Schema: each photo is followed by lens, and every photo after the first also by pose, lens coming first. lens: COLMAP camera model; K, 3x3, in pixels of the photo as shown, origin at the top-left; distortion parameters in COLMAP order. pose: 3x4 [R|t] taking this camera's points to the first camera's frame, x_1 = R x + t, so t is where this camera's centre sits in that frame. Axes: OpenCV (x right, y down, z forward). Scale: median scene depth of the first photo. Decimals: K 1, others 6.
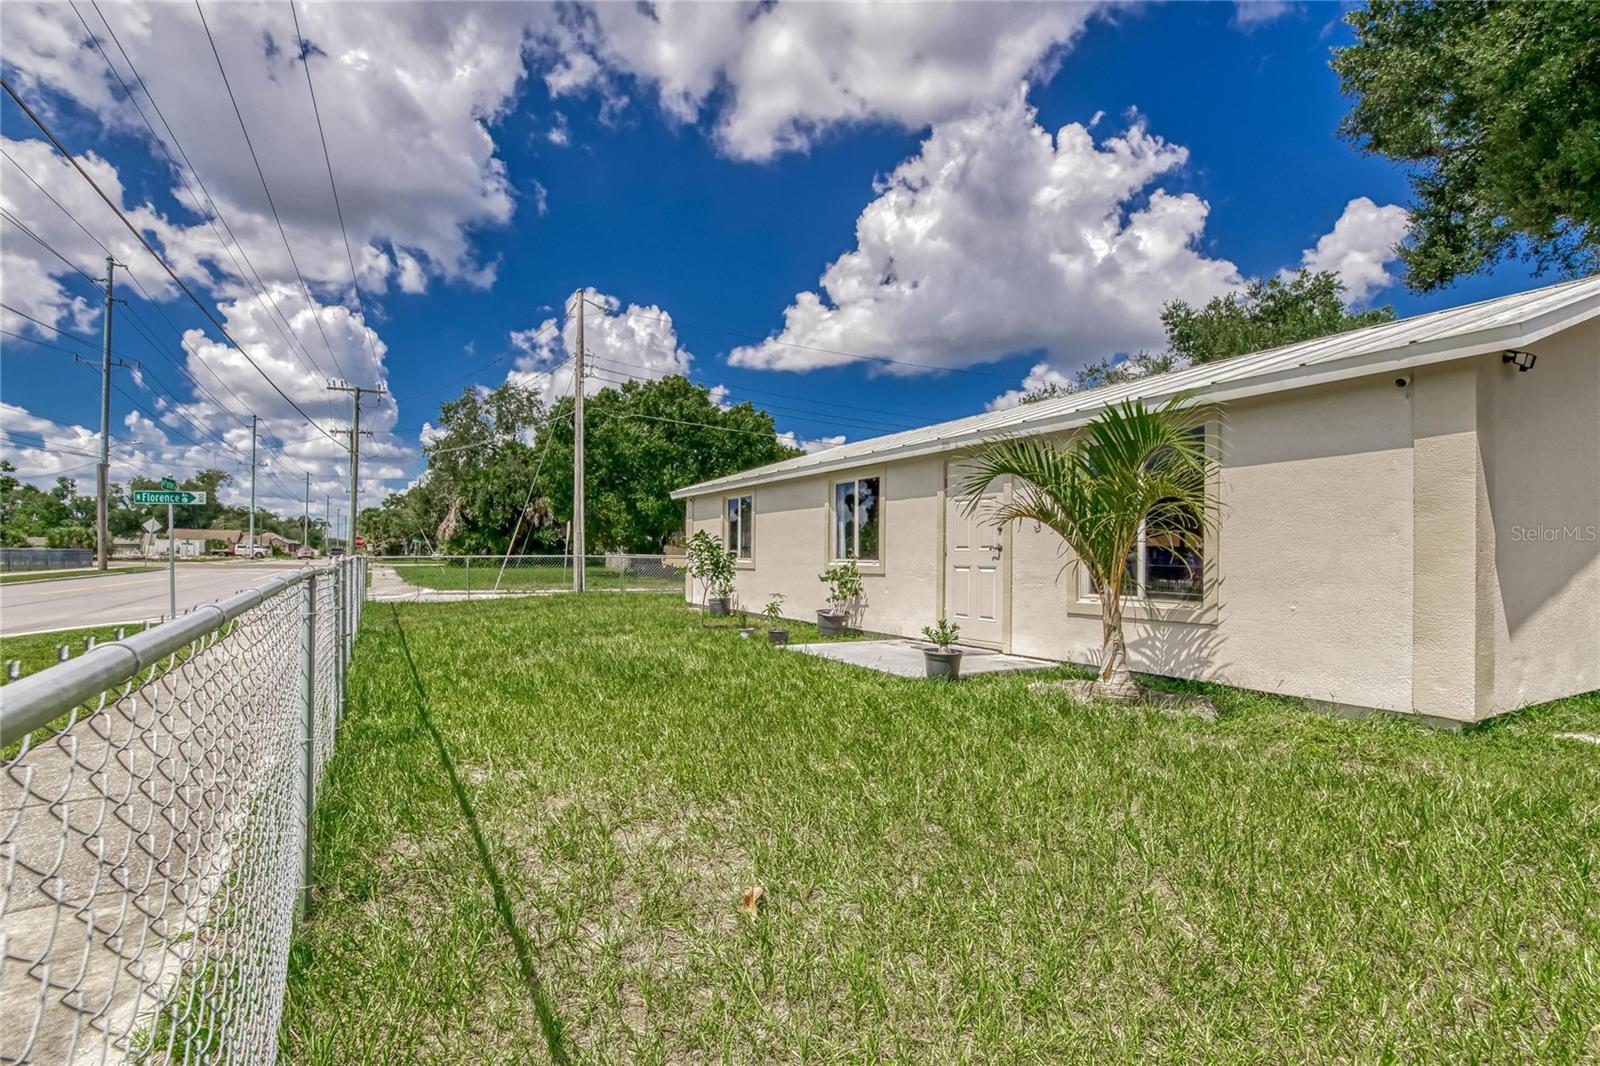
lens RADIAL K [[773.5, 0, 807.8], [0, 773.5, 547.4], [0, 0, 1]] dist [-0.013205, 0.000833]
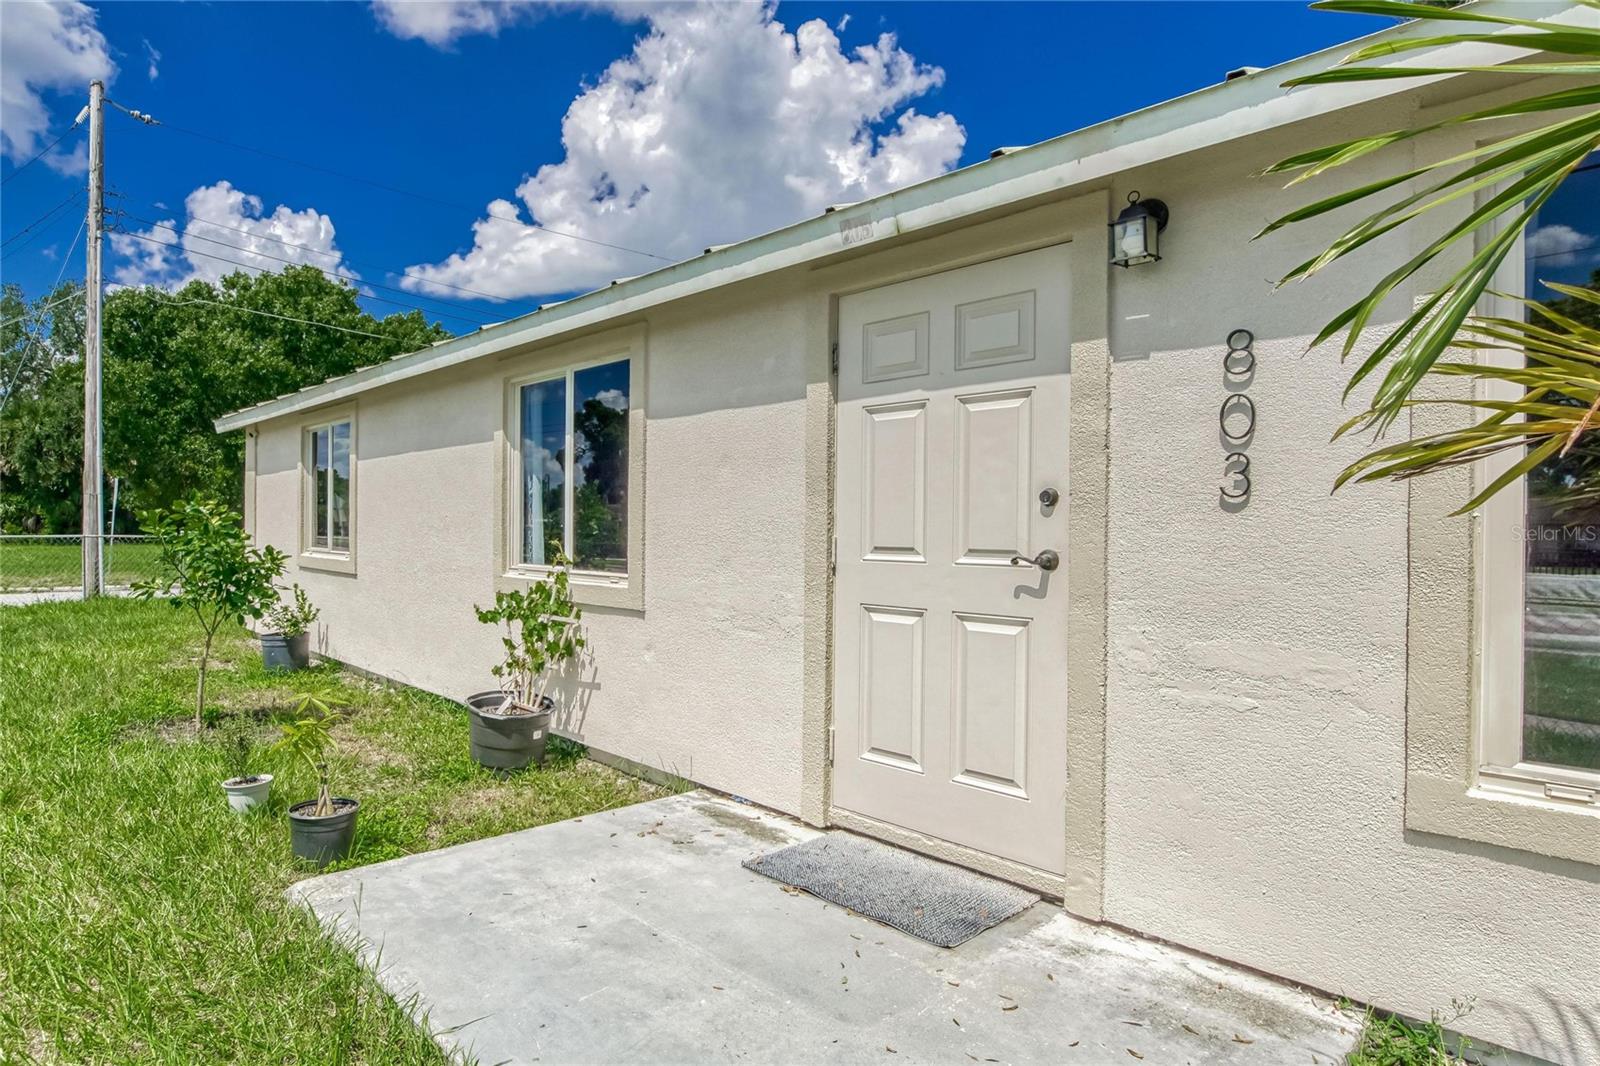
lens RADIAL K [[843.0, 0, 669.6], [0, 843.0, 538.8], [0, 0, 1]] dist [-0.018681, 0.003325]
pose [[0.981826, 0.001254, 0.189782, 0.005519], [-0.006767, 0.999574, 0.028405, -0.002218], [-0.189665, -0.029173, 0.981415, 0.099986]]
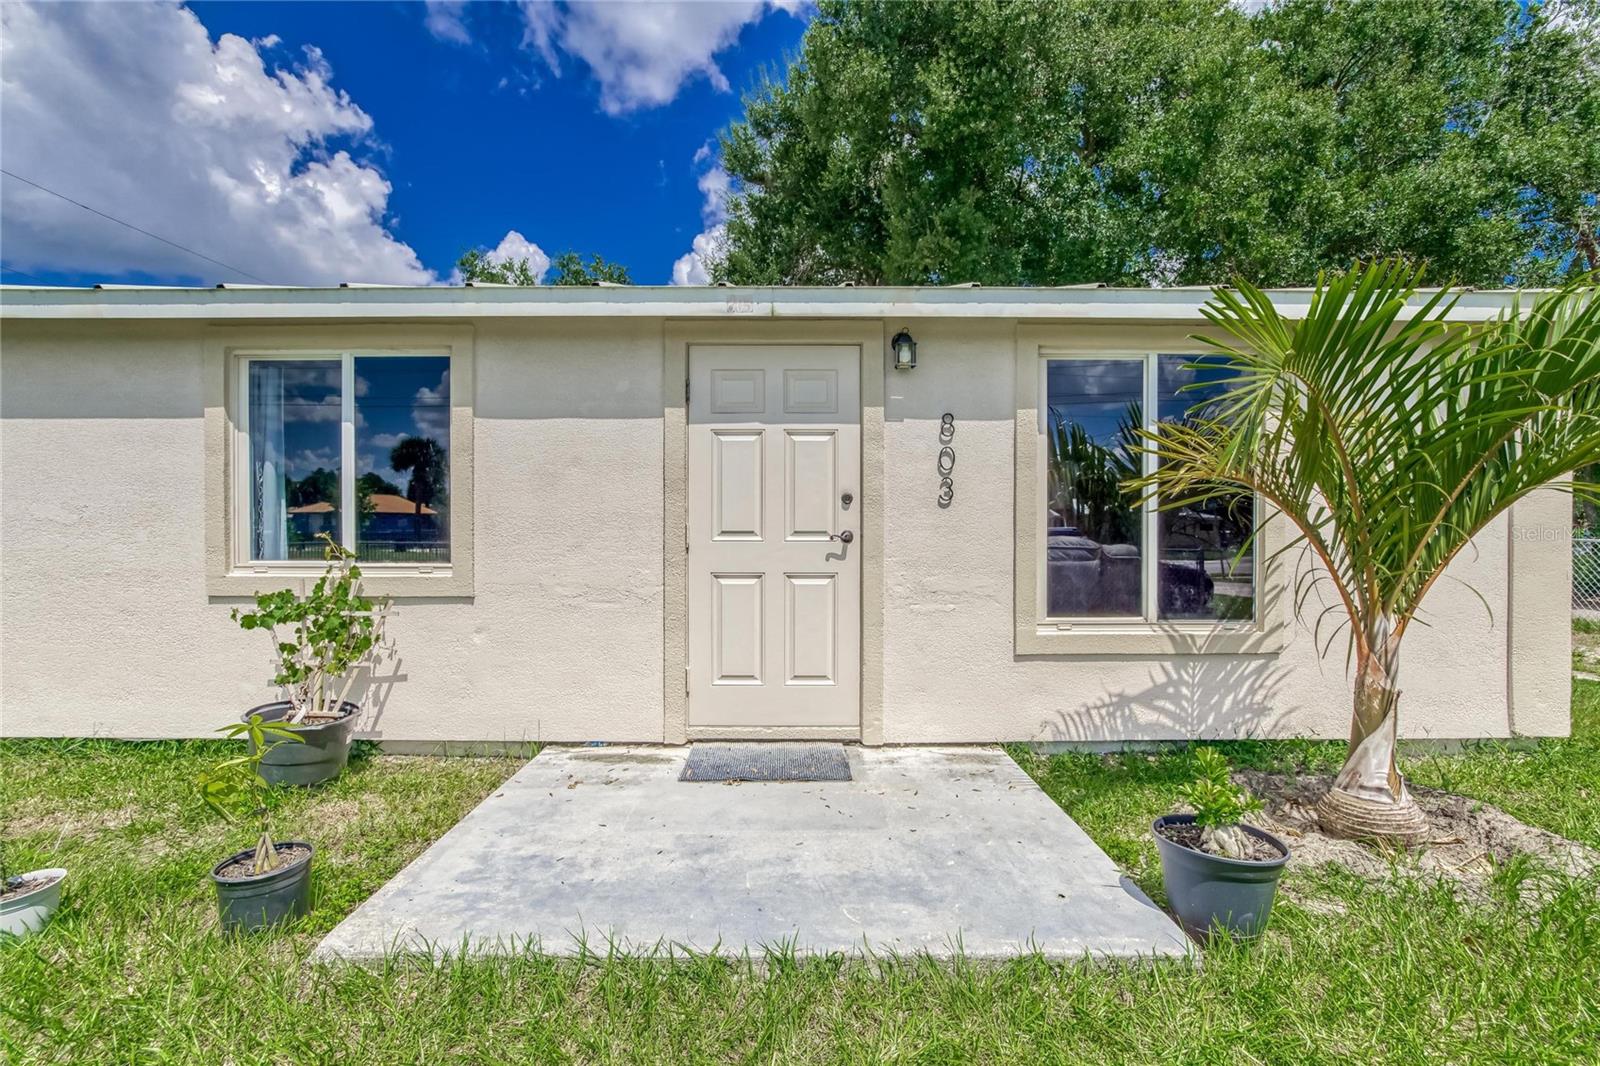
lens RADIAL K [[683.8, 0, 784.4], [0, 683.8, 531.6], [0, 0, 1]] dist [-0.017523, 0.002772]
pose [[0.509430, -0.015950, 0.860364, -0.021891], [-0.010824, 0.999630, 0.024941, -0.001797], [-0.860444, -0.022018, 0.509069, 0.115037]]
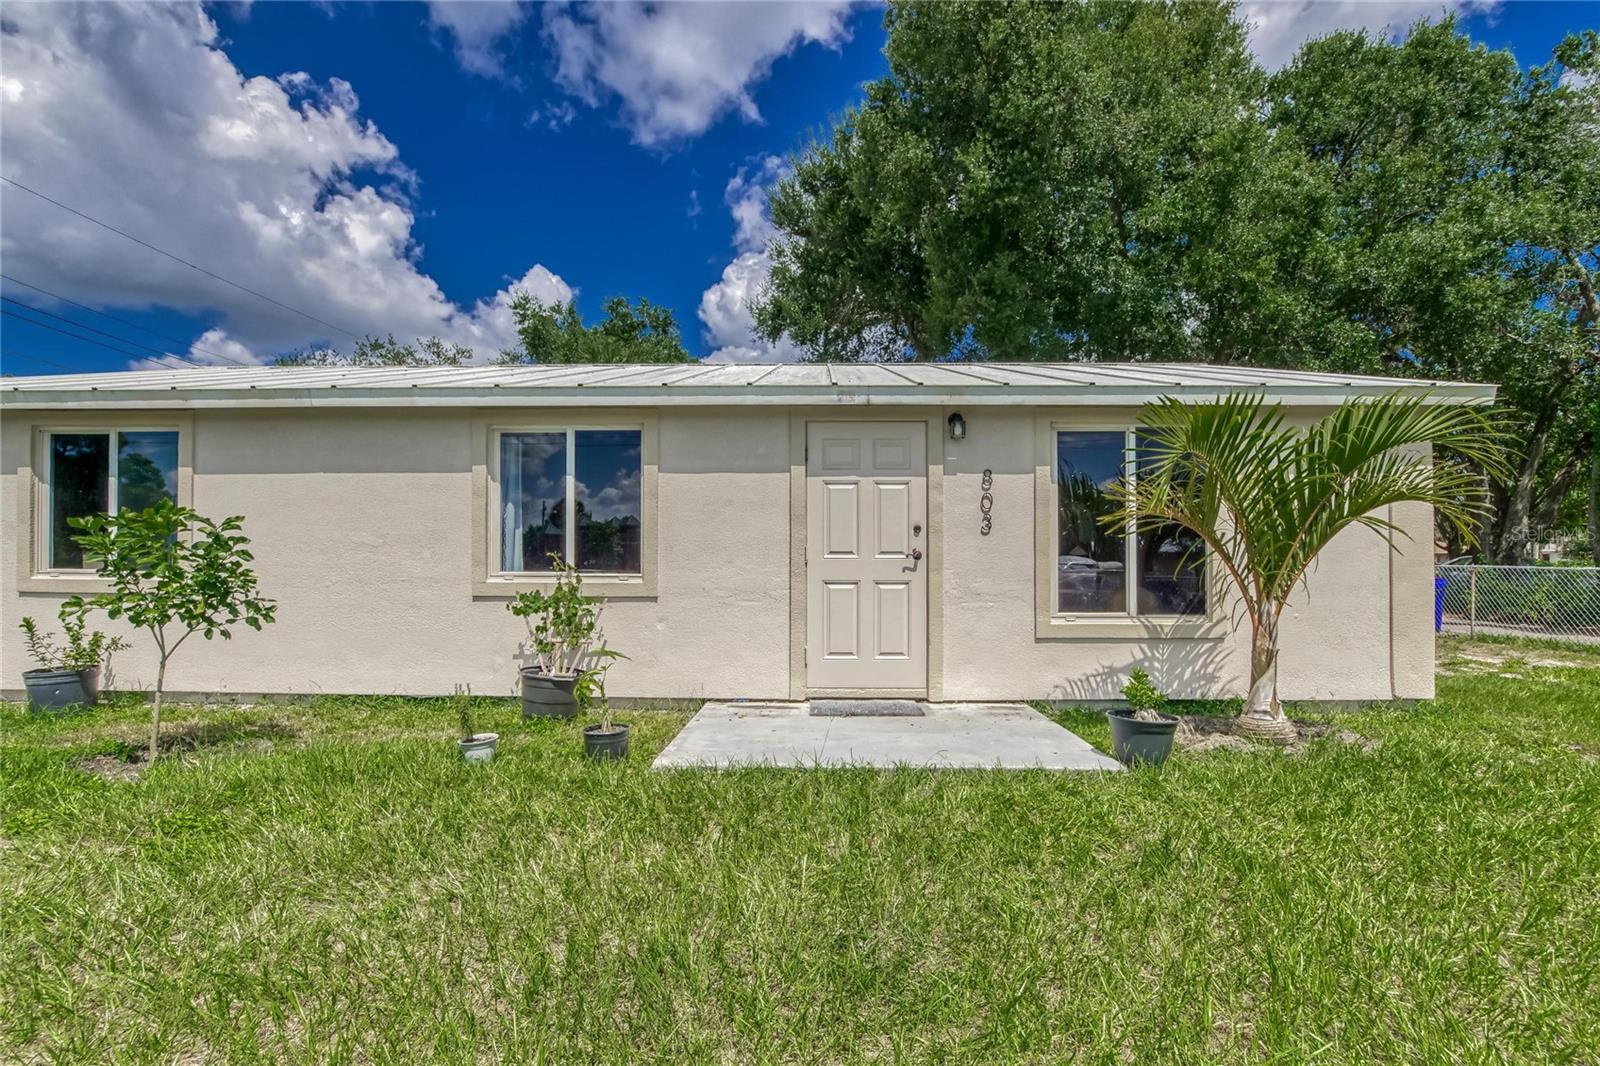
lens RADIAL K [[711.4, 0, 806.7], [0, 711.4, 557.2], [0, 0, 1]] dist [-0.014867, 0.001923]
pose [[0.517787, -0.001342, 0.855508, -0.052577], [-0.010782, 0.999909, 0.008094, -0.000149], [-0.855441, -0.013415, 0.517726, 0.106042]]
